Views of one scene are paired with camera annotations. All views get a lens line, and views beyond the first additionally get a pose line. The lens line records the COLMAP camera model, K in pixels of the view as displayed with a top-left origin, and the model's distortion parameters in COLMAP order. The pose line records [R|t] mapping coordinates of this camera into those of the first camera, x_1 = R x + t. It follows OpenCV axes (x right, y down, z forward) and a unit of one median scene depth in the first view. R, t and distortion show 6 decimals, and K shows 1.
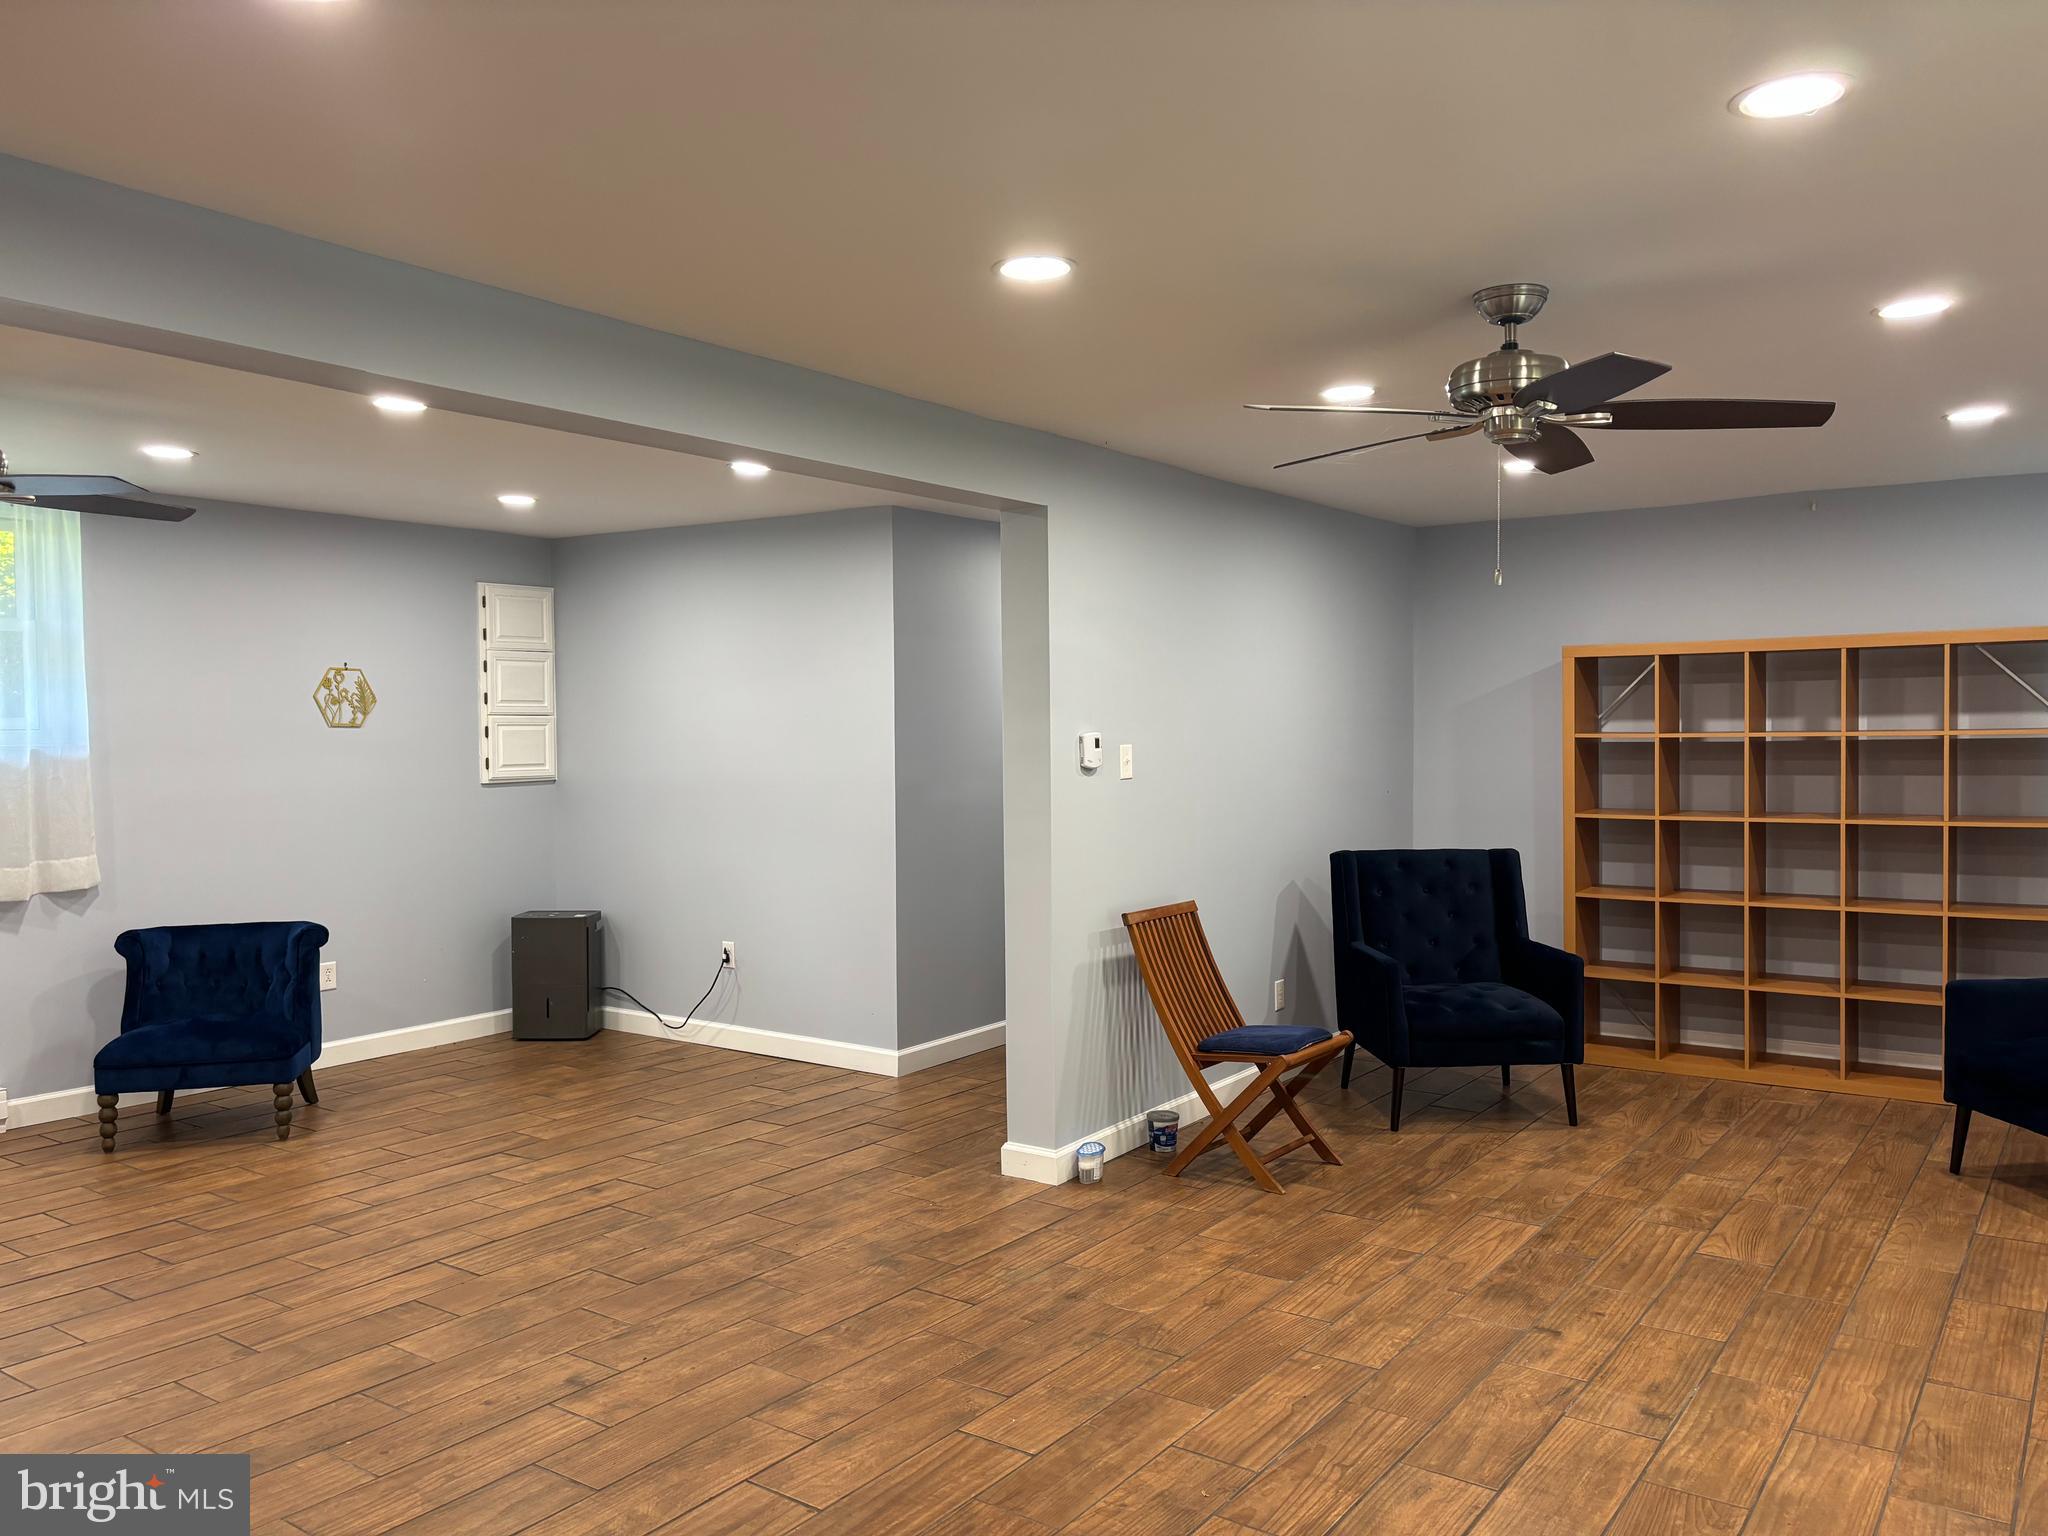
lens RADIAL K [[1572.8, 0, 1030.1], [0, 1572.8, 765.4], [0, 0, 1]] dist [0.014231, 0.002636]
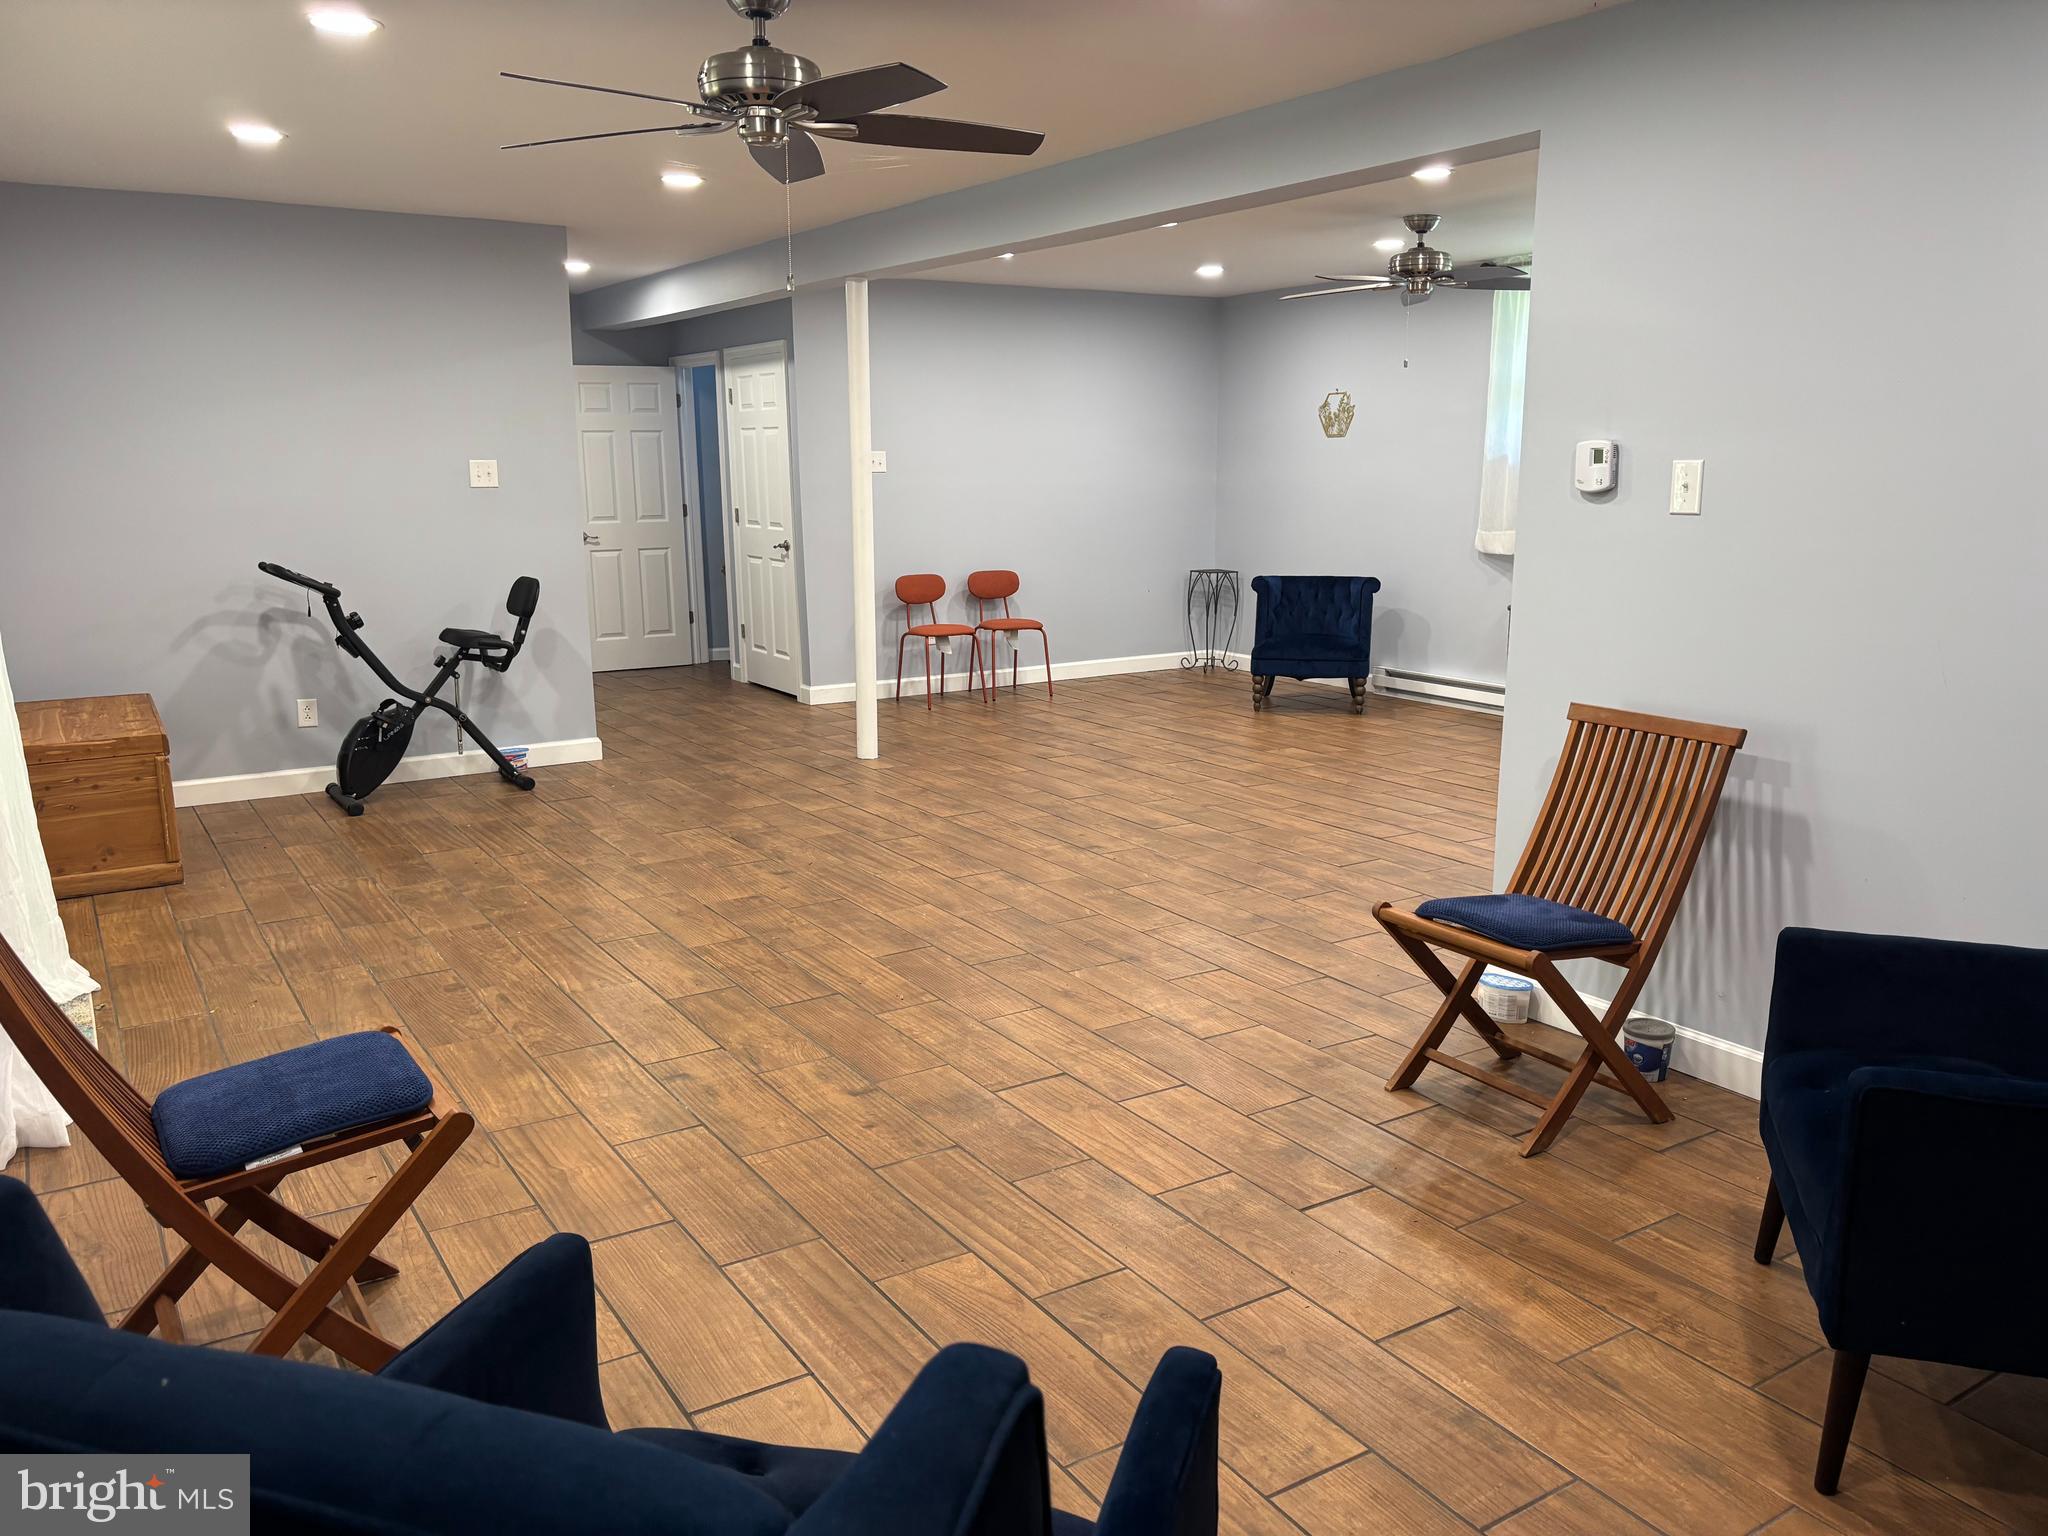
lens RADIAL K [[1572.8, 0, 1030.1], [0, 1572.8, 765.4], [0, 0, 1]] dist [0.014231, 0.002636]
pose [[-0.381061, 0.187519, -0.905334, 1.075893], [-0.024137, 0.976864, 0.212495, -0.030319], [0.924235, 0.102826, -0.367719, 1.385615]]
